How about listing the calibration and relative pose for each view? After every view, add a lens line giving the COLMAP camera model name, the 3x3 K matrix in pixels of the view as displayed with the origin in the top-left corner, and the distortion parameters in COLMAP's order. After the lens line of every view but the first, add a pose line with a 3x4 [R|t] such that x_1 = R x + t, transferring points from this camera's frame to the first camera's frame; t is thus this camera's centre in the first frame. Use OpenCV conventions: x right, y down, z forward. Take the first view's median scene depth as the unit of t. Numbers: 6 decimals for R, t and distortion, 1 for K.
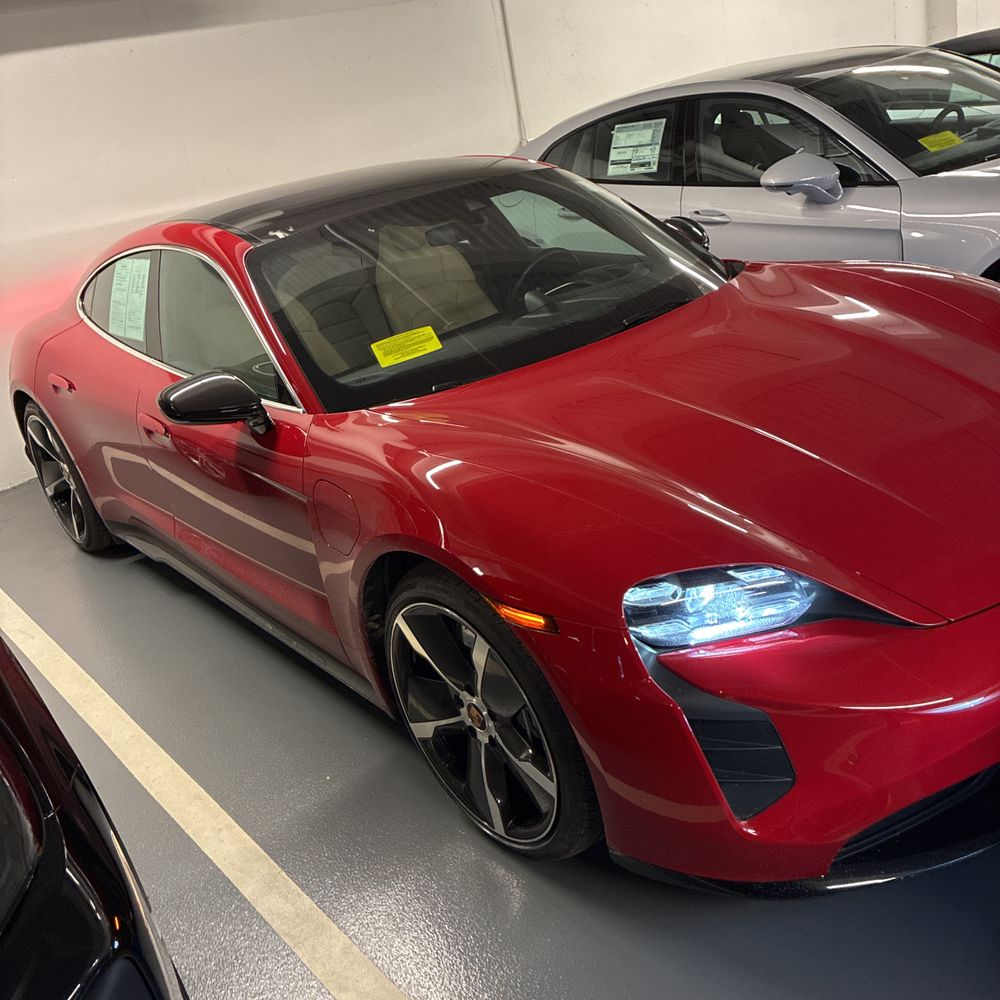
lens RADIAL K [[976.5, 0, 496.7], [0, 976.5, 480.2], [0, 0, 1]] dist [0.019534, -0.009042]
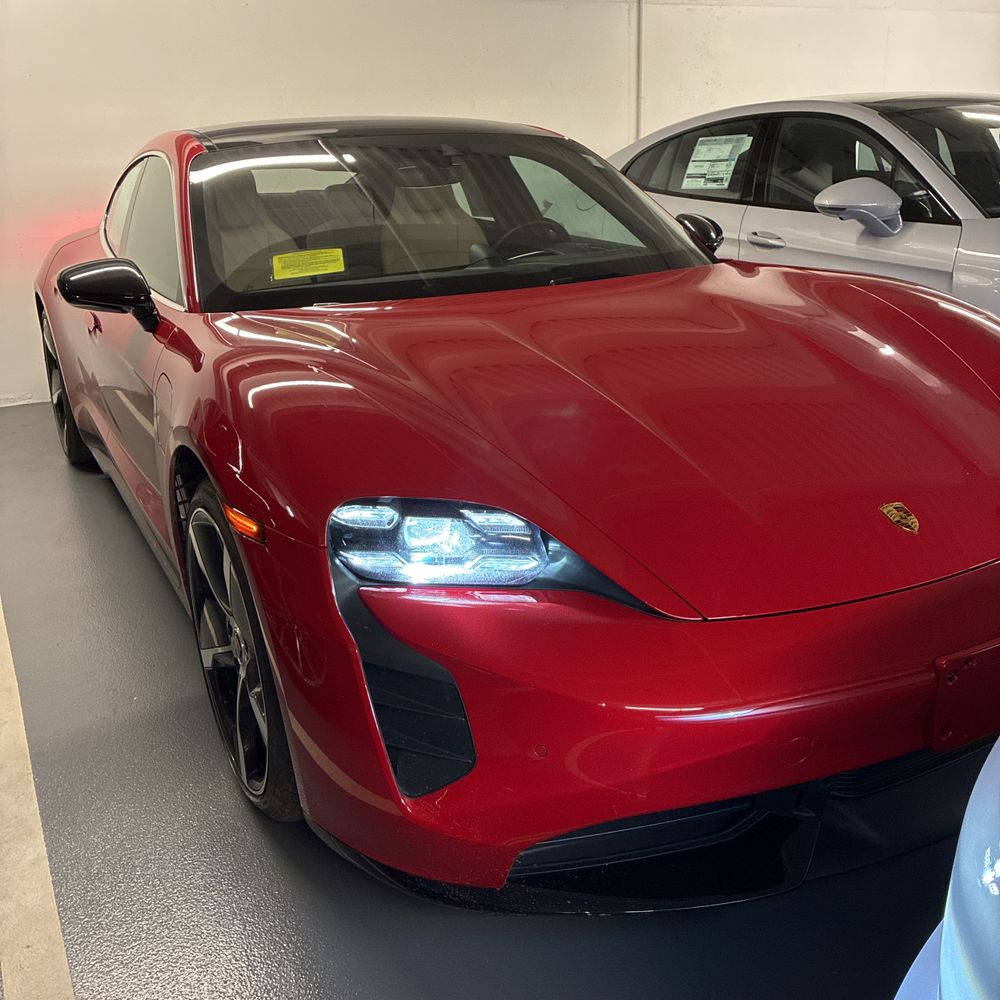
lens RADIAL K [[976.5, 0, 496.7], [0, 976.5, 480.2], [0, 0, 1]] dist [0.019534, -0.009042]
pose [[0.971996, 0.190706, -0.137317, 0.164285], [-0.196330, 0.980123, -0.028526, 0.037744], [0.129147, 0.054686, 0.990116, 0.068771]]
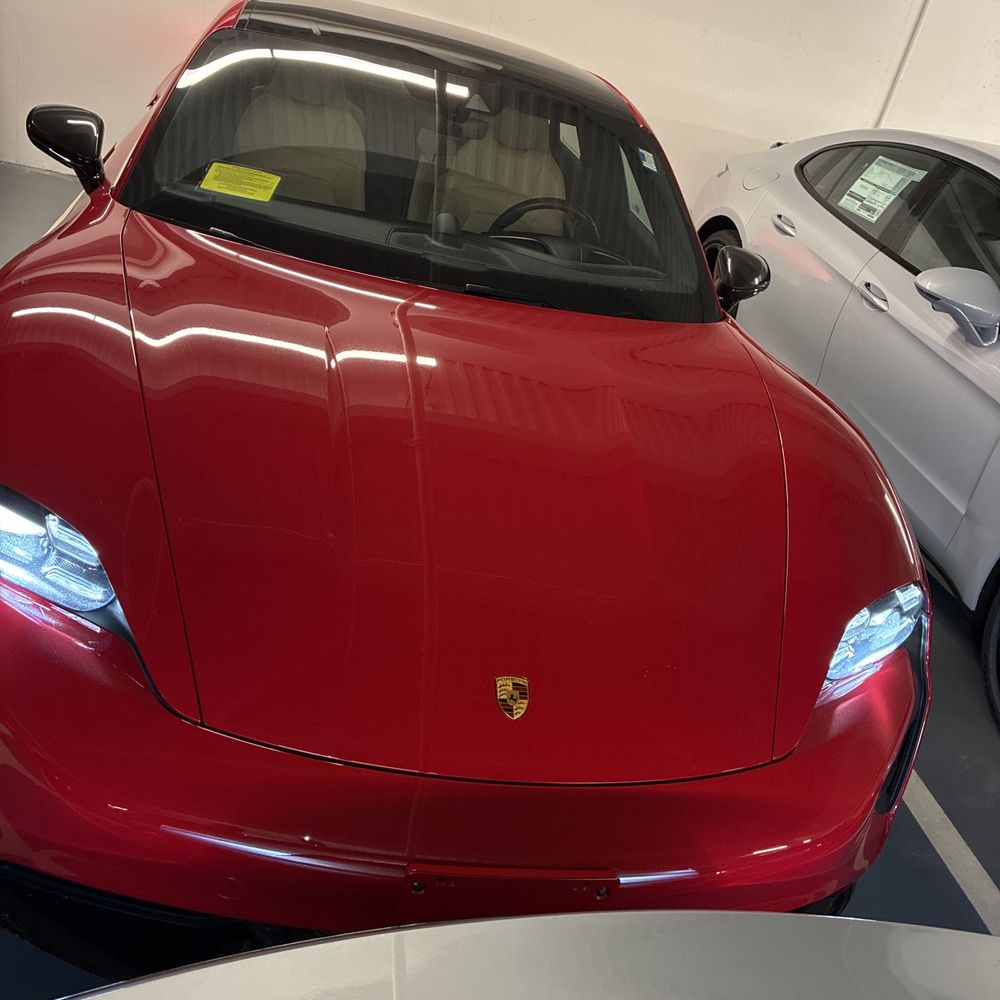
lens RADIAL K [[976.5, 0, 496.7], [0, 976.5, 480.2], [0, 0, 1]] dist [0.019534, -0.009042]
pose [[0.787009, 0.554676, -0.270095, 0.323952], [-0.533160, 0.831767, 0.154608, -0.113675], [0.310414, 0.022326, 0.950339, 0.138233]]
